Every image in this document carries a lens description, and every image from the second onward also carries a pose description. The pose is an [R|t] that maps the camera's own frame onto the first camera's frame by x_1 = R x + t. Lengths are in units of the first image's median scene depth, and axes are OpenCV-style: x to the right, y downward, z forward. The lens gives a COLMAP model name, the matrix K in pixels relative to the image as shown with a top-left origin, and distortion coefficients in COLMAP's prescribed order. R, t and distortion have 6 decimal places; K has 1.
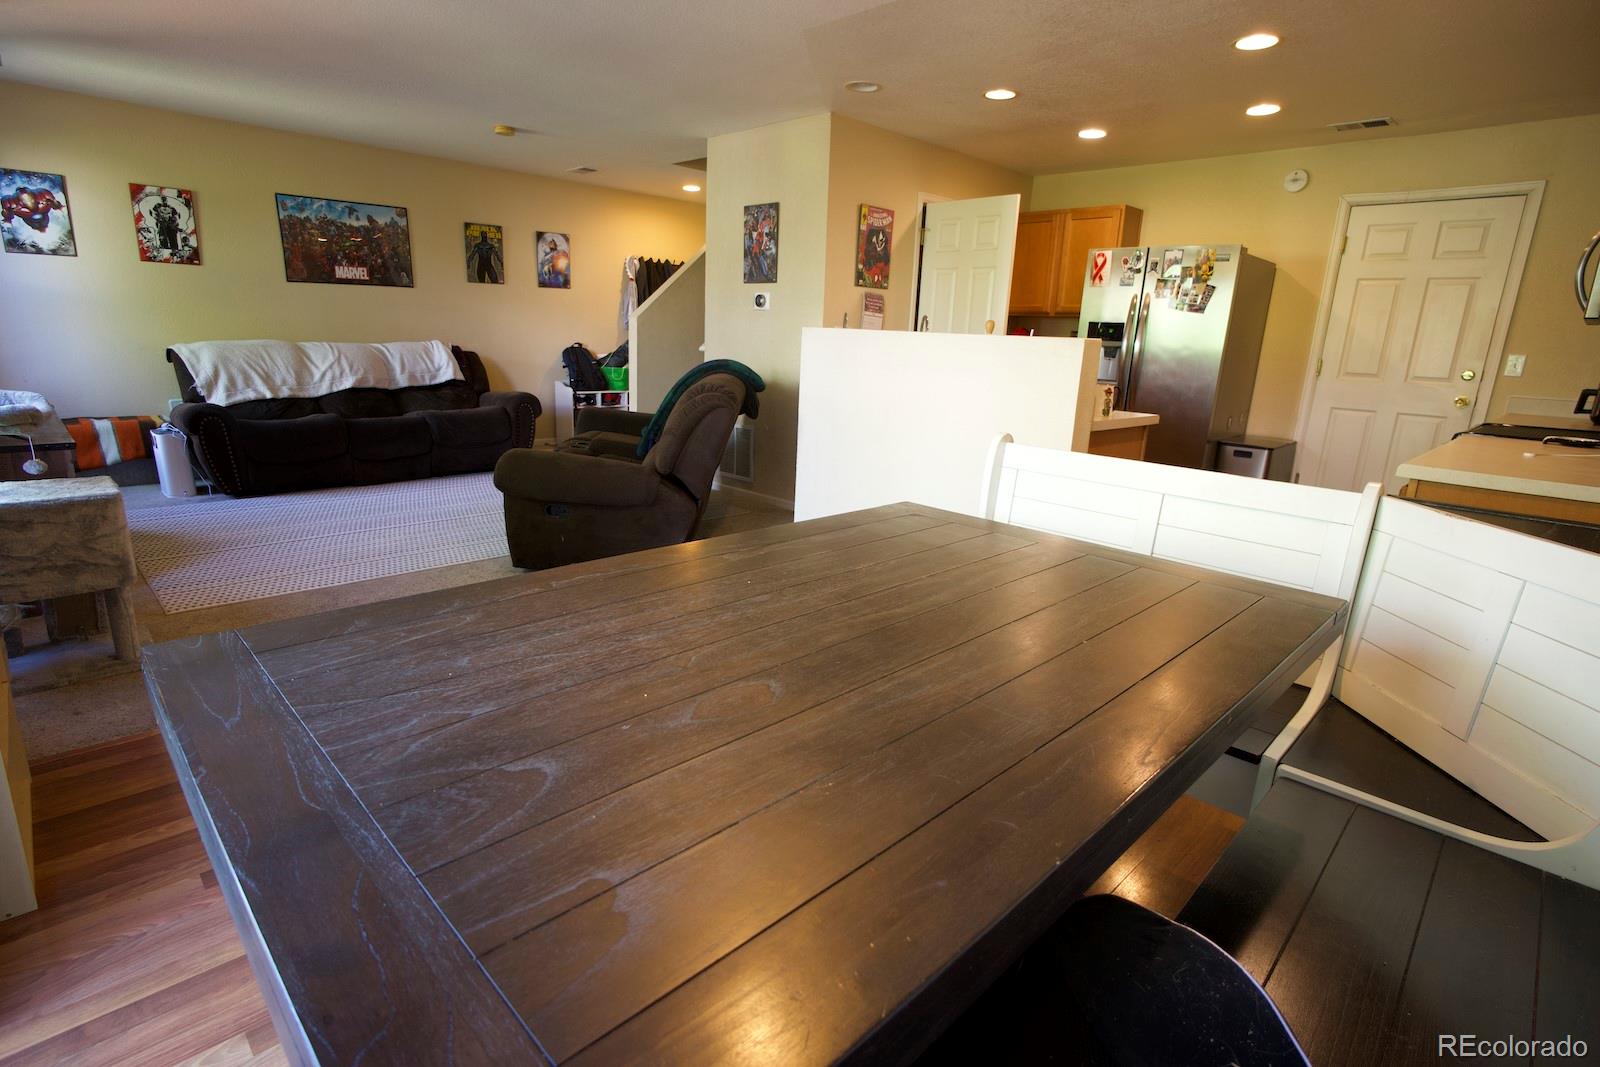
lens RADIAL K [[788.5, 0, 798.4], [0, 788.5, 532.1], [0, 0, 1]] dist [-0.008088, 0.003707]
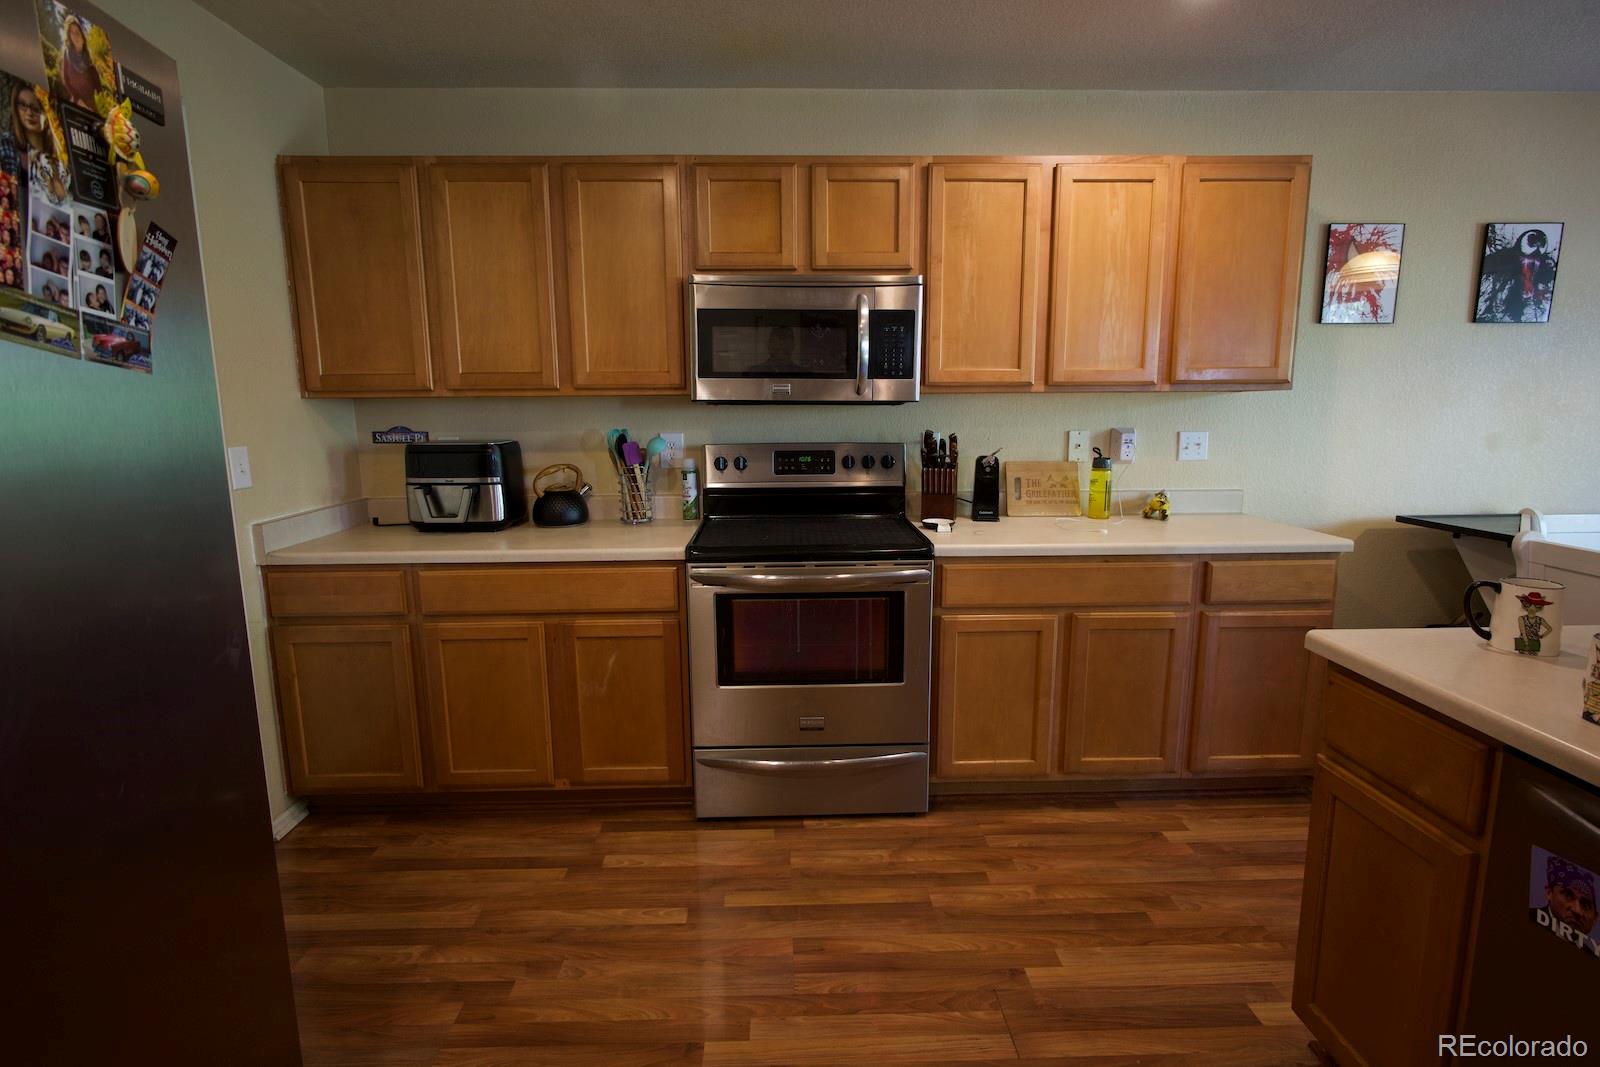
lens RADIAL K [[788.5, 0, 798.5], [0, 788.5, 531.9], [0, 0, 1]] dist [-0.008088, 0.003707]
pose [[-0.724171, -0.146662, 0.673845, 0.236573], [0.150104, 0.920175, 0.361589, -0.259162], [-0.673087, 0.362999, -0.644349, 0.928231]]
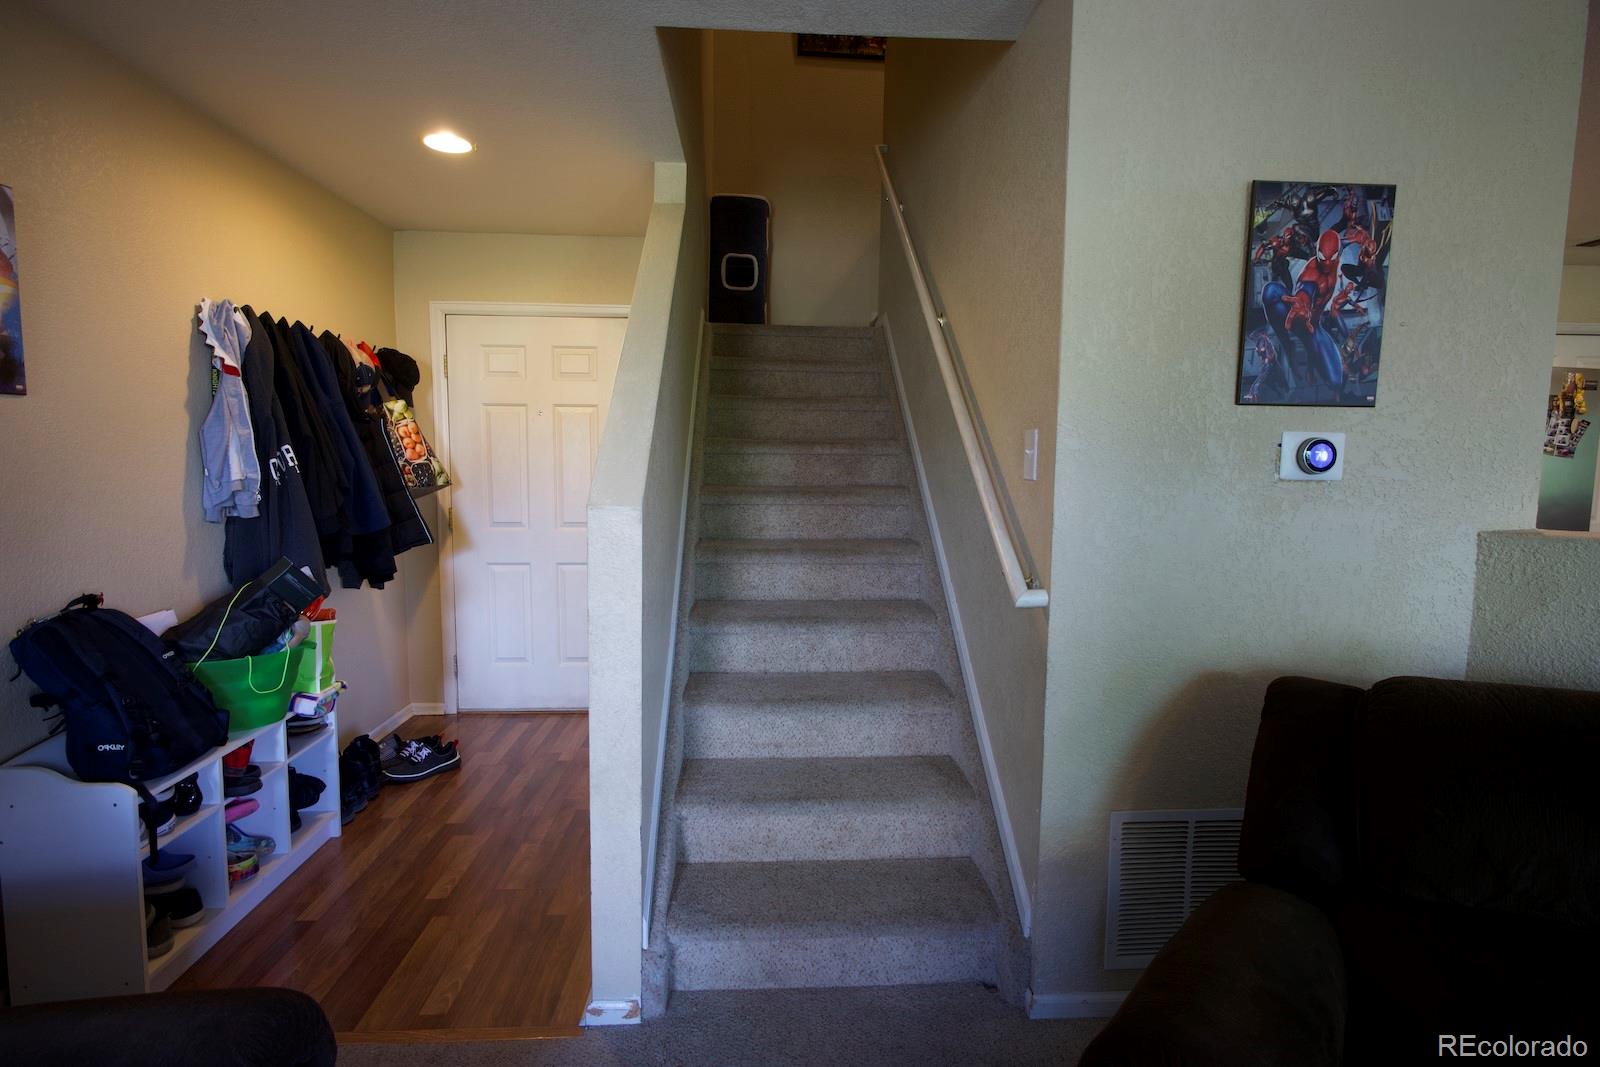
lens RADIAL K [[788.5, 0, 801.5], [0, 788.5, 530.6], [0, 0, 1]] dist [-0.008088, 0.003707]
pose [[0.660897, -0.101345, 0.743602, -0.454766], [0.201621, 0.978390, -0.045852, -0.291132], [-0.722886, 0.180230, 0.667048, 0.939194]]
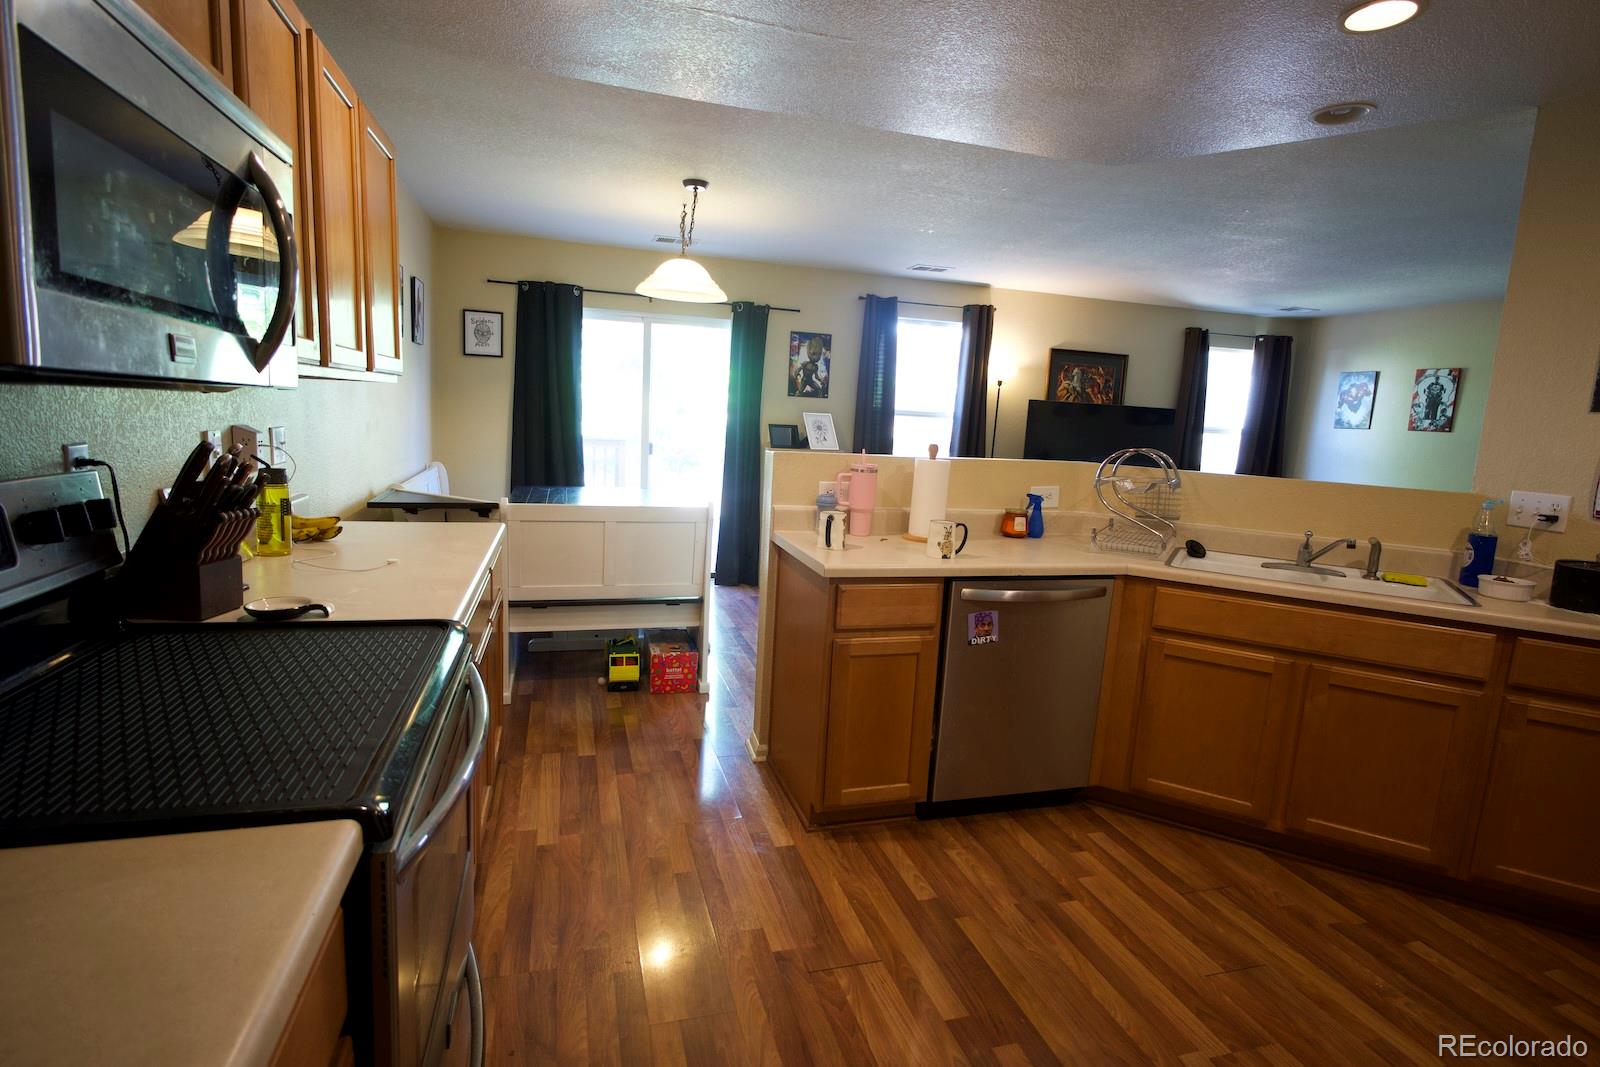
lens RADIAL K [[788.5, 0, 797.9], [0, 788.5, 532.0], [0, 0, 1]] dist [-0.008088, 0.003707]
pose [[-0.477843, 0.067058, -0.875882, 0.684129], [-0.287439, 0.930258, 0.228035, -0.207801], [0.830087, 0.360727, -0.425242, 0.798321]]
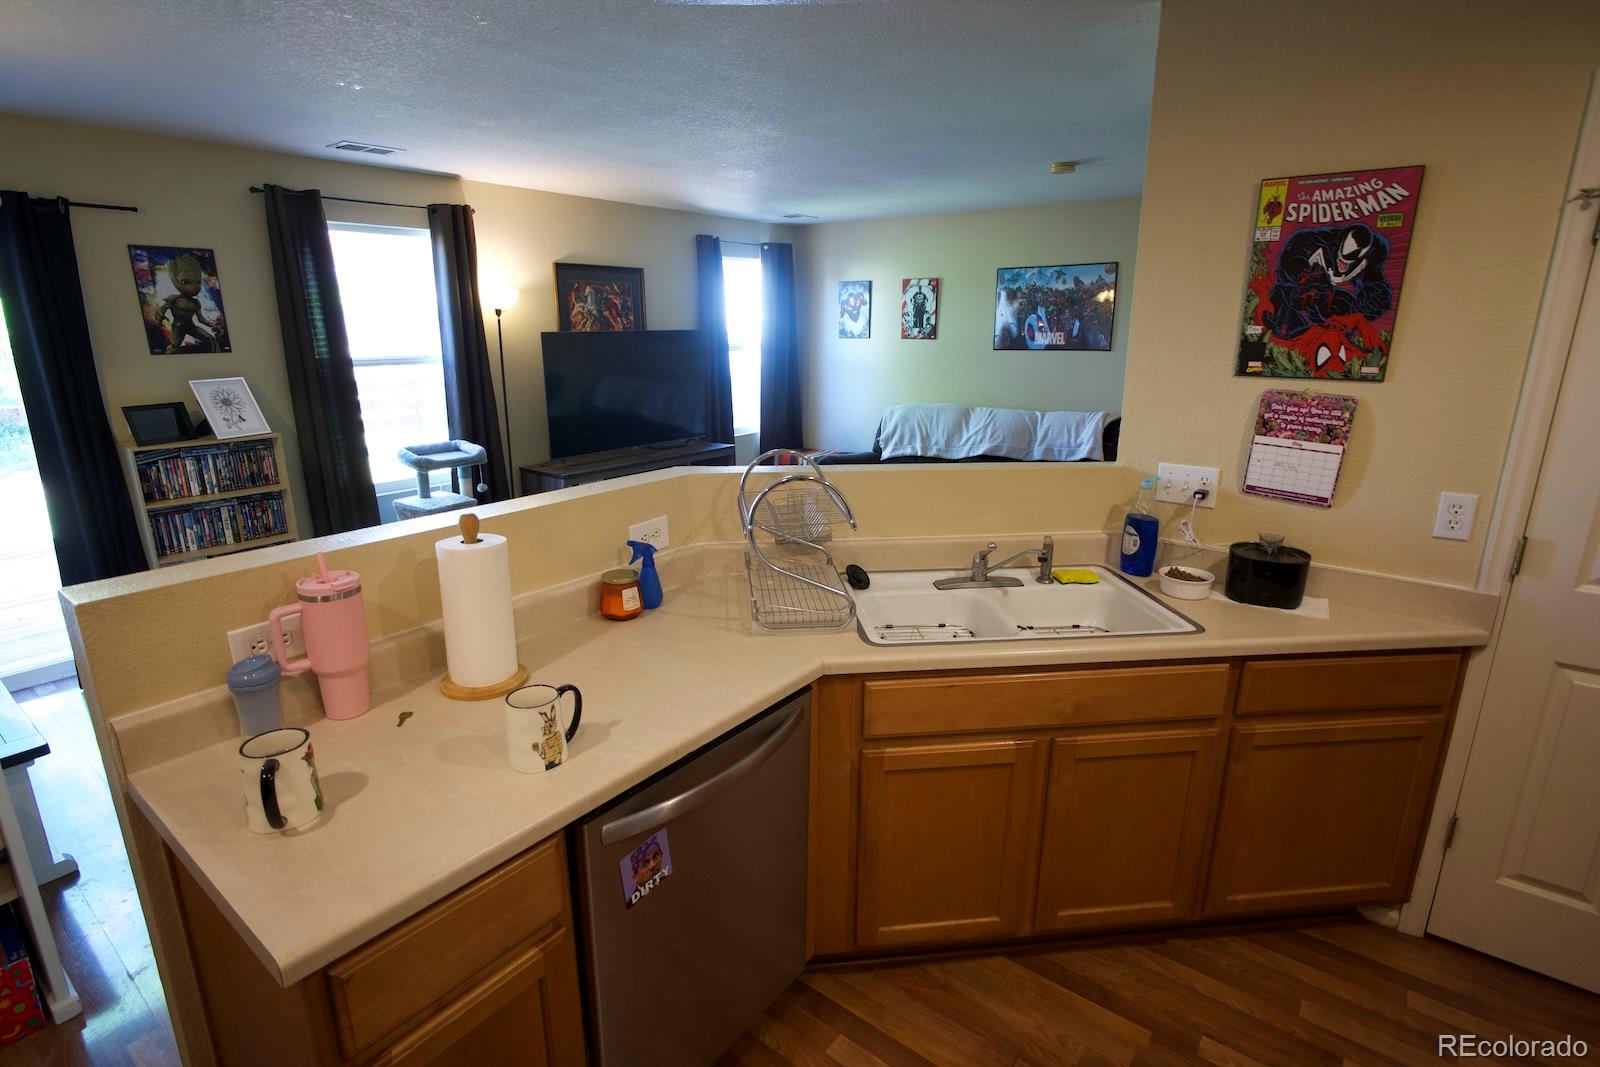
lens RADIAL K [[788.5, 0, 799.2], [0, 788.5, 533.2], [0, 0, 1]] dist [-0.008088, 0.003707]
pose [[0.127550, 0.220115, -0.967099, 0.450502], [-0.241398, 0.952632, 0.184985, -0.243147], [0.962007, 0.209861, 0.174644, 0.689211]]
